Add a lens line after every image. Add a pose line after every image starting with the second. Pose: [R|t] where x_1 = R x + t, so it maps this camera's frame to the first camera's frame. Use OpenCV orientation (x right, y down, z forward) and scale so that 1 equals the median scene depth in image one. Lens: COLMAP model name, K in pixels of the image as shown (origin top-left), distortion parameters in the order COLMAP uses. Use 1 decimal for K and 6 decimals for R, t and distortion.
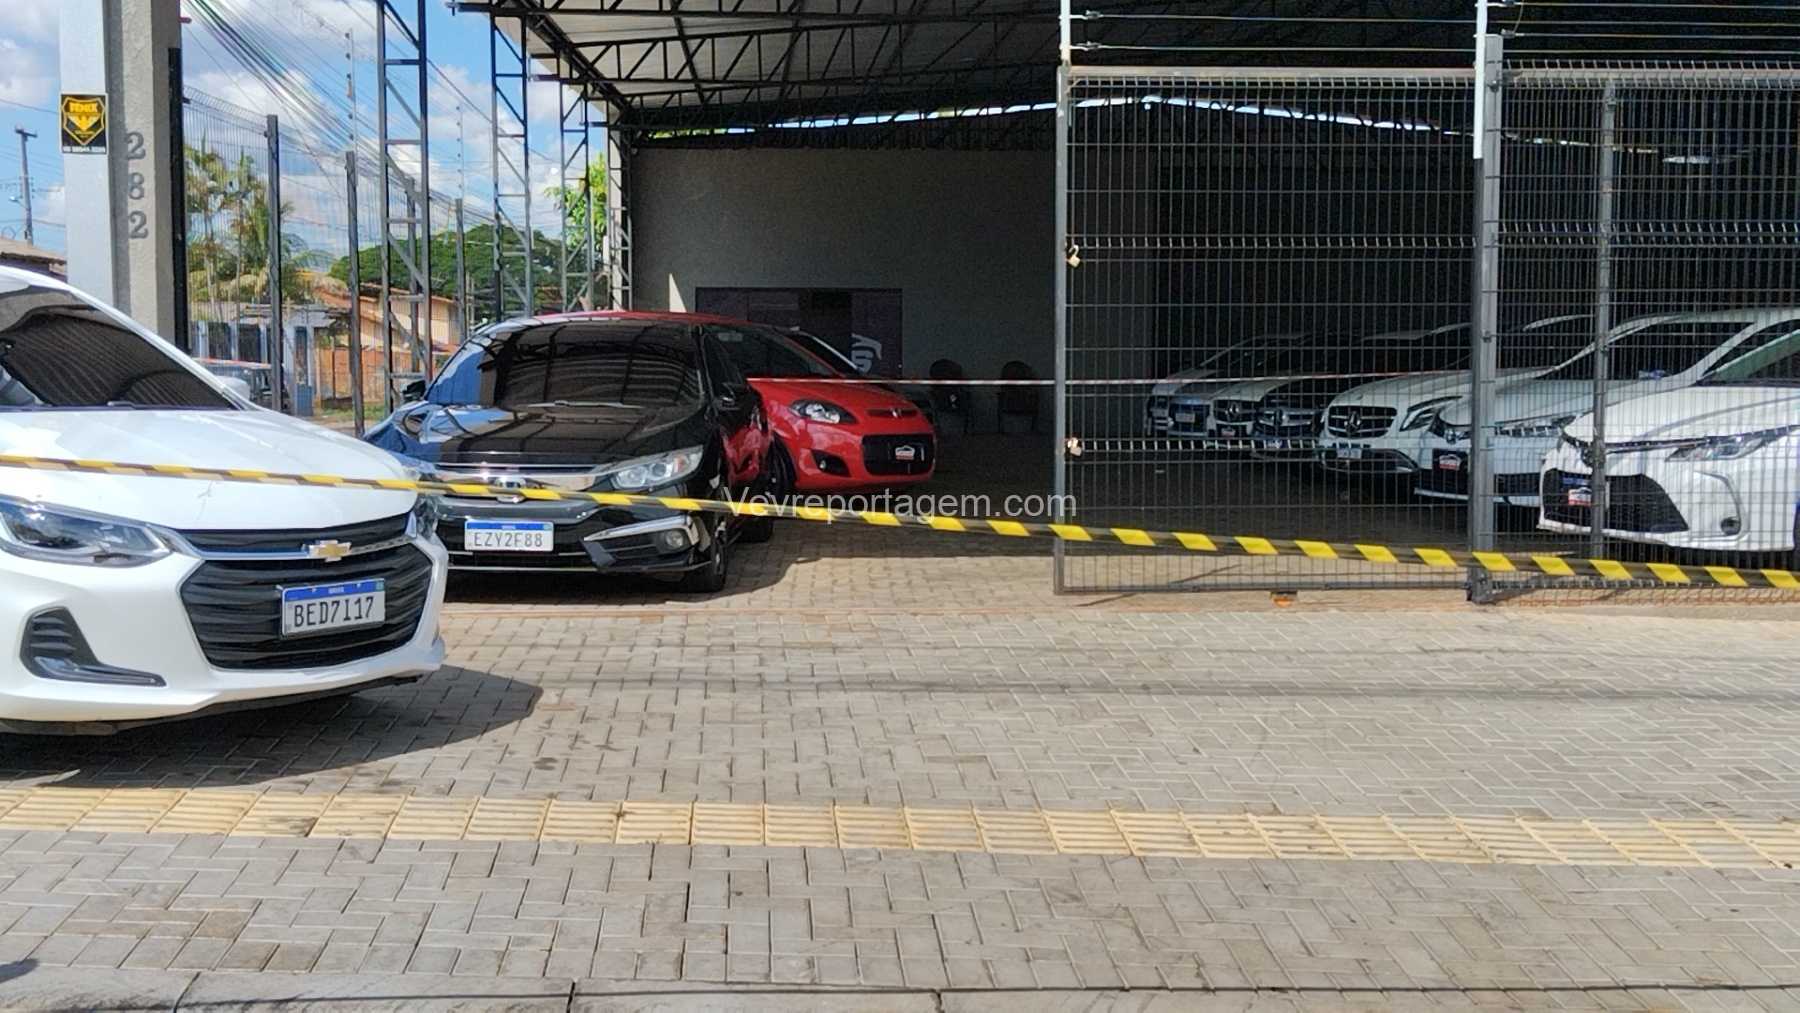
lens RADIAL K [[2123.9, 0, 900.0], [0, 2123.9, 506.5], [0, 0, 1]] dist [0.115568, -0.311391]
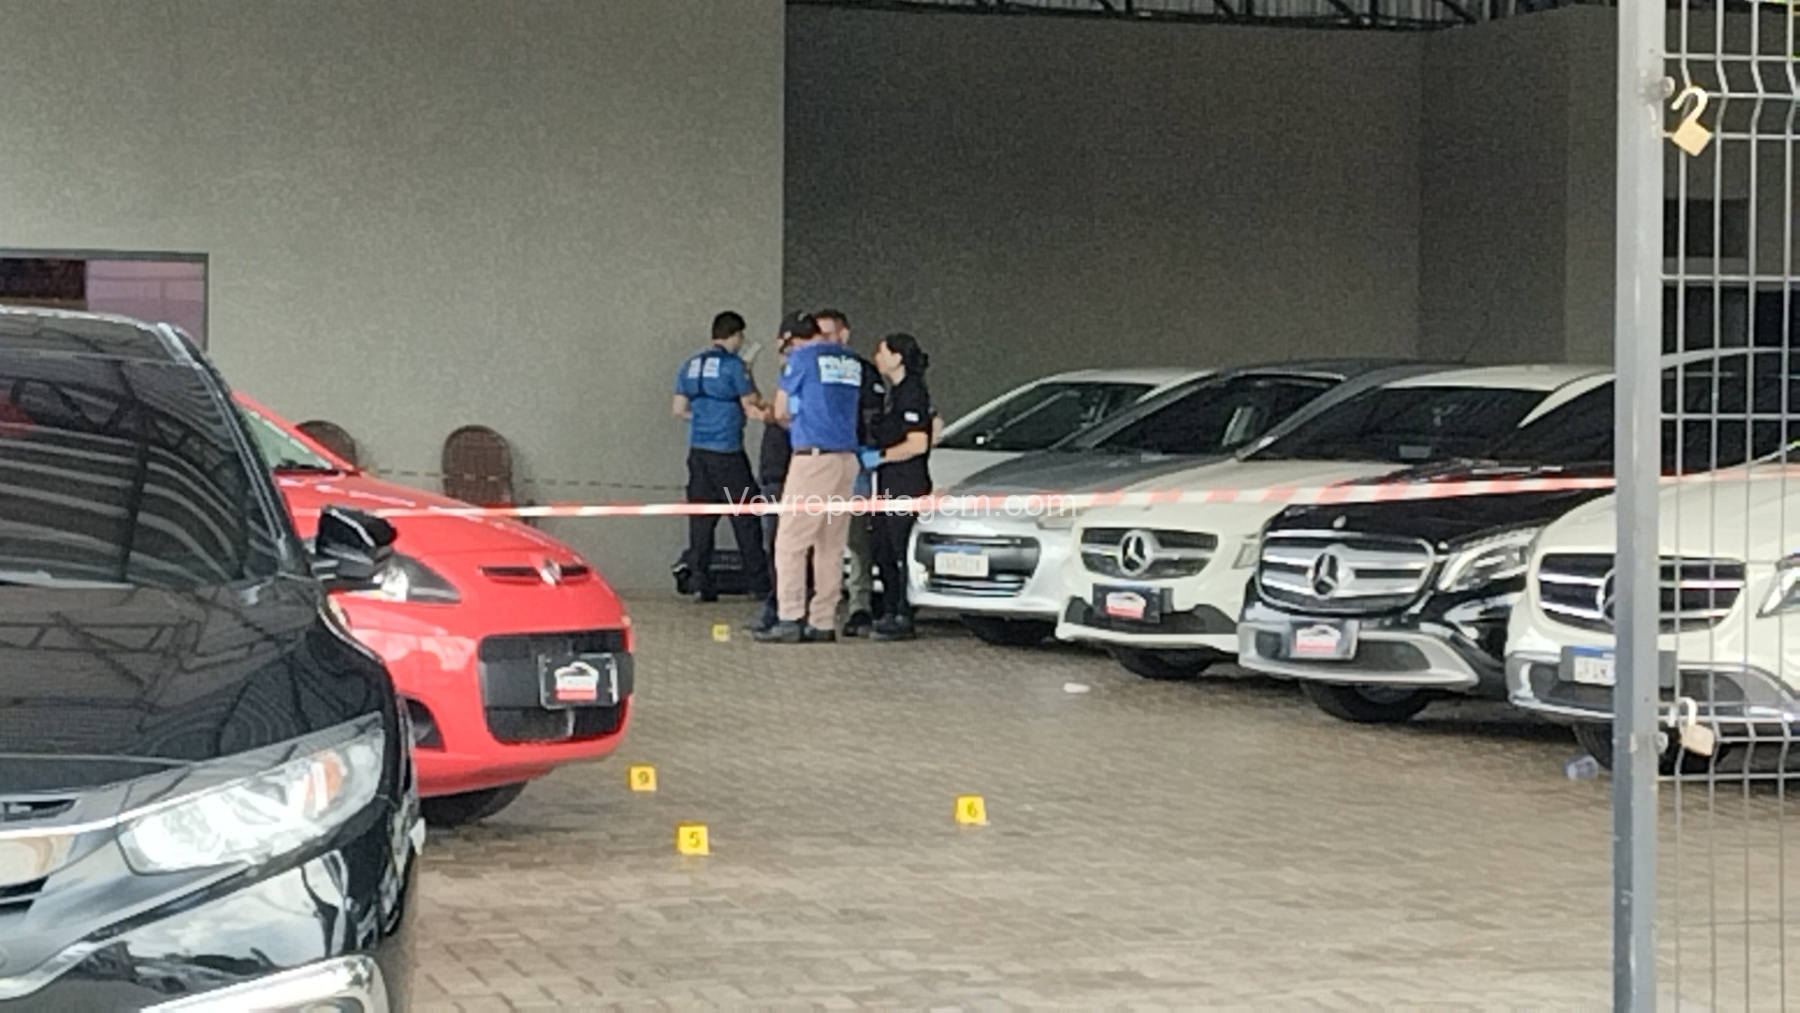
lens RADIAL K [[4354.4, 0, 899.7], [0, 4354.4, 538.4], [0, 0, 1]] dist [0.137638, -0.223205]
pose [[0.975256, 0.002425, 0.221065, -0.174439], [0.006546, 0.999185, -0.039839, -0.031123], [-0.220981, 0.040300, 0.974445, 0.398376]]
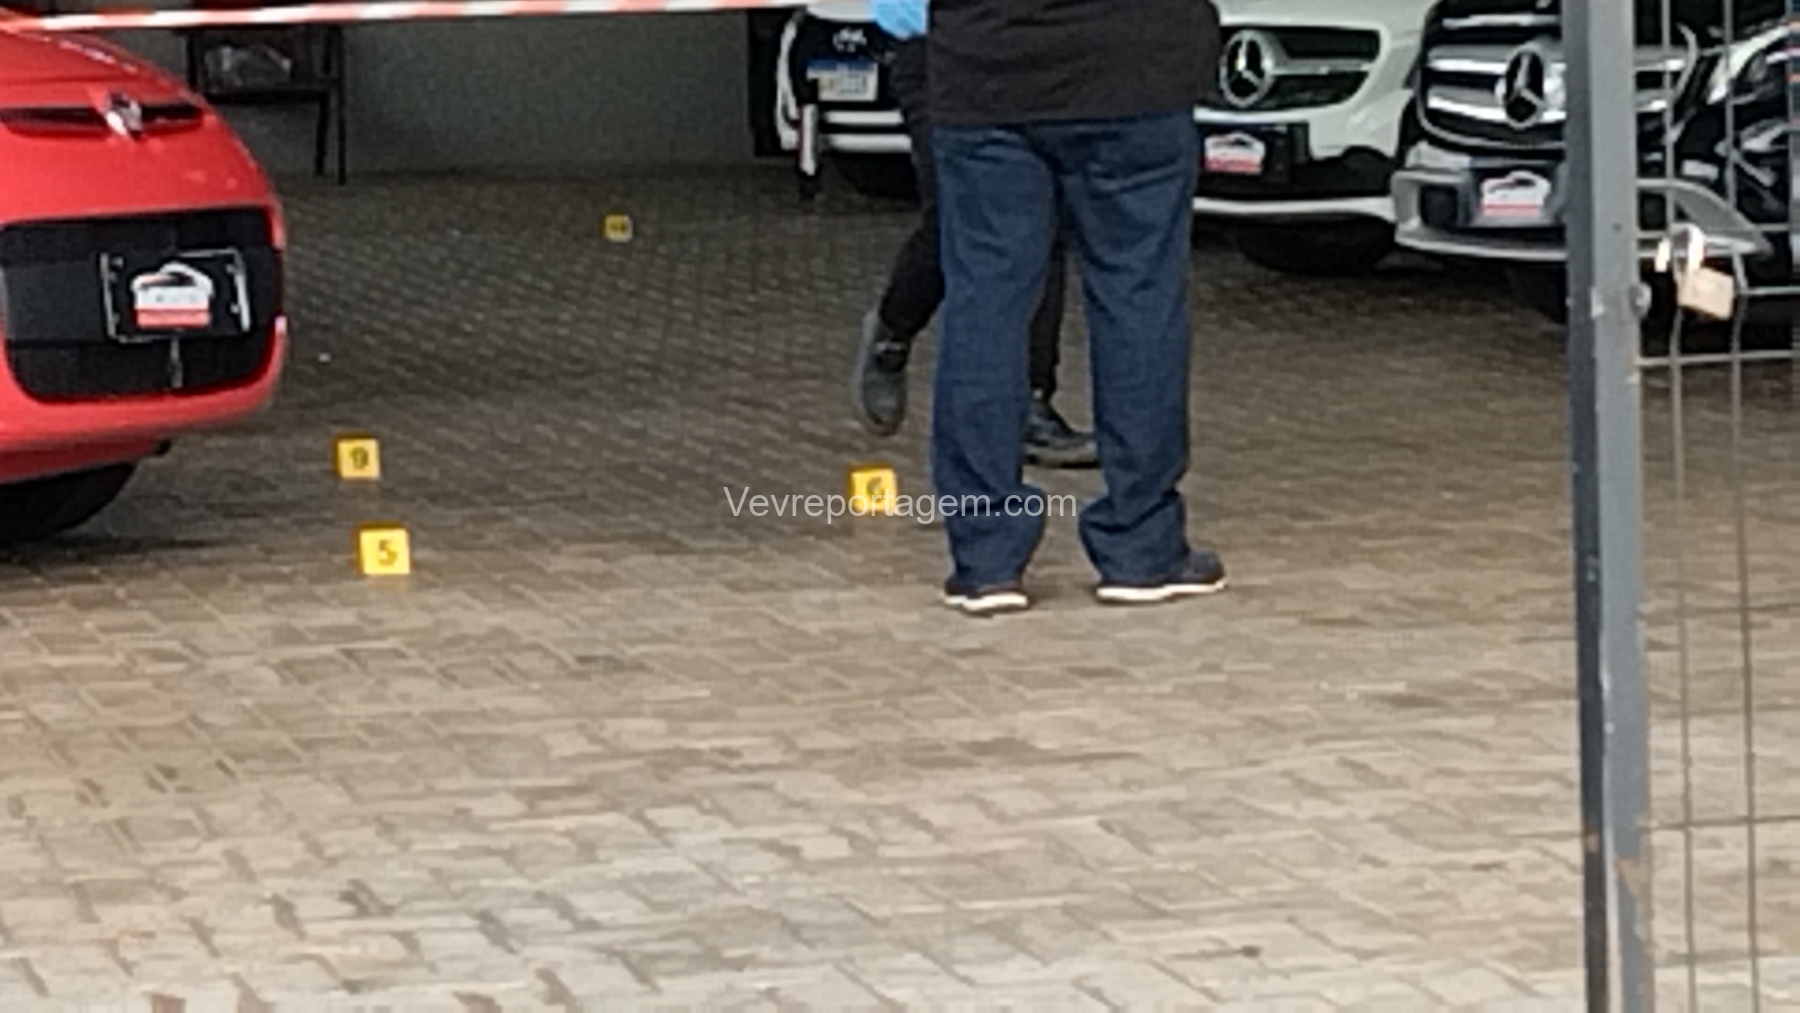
lens RADIAL K [[6988.3, 0, 900.0], [0, 6988.3, 506.5], [0, 0, 1]] dist [0.089510, 2.514989]
pose [[0.980922, -0.043918, 0.189376, -0.098930], [0.041093, 0.998978, 0.018817, -0.022242], [-0.190009, -0.010676, 0.981724, 0.426771]]
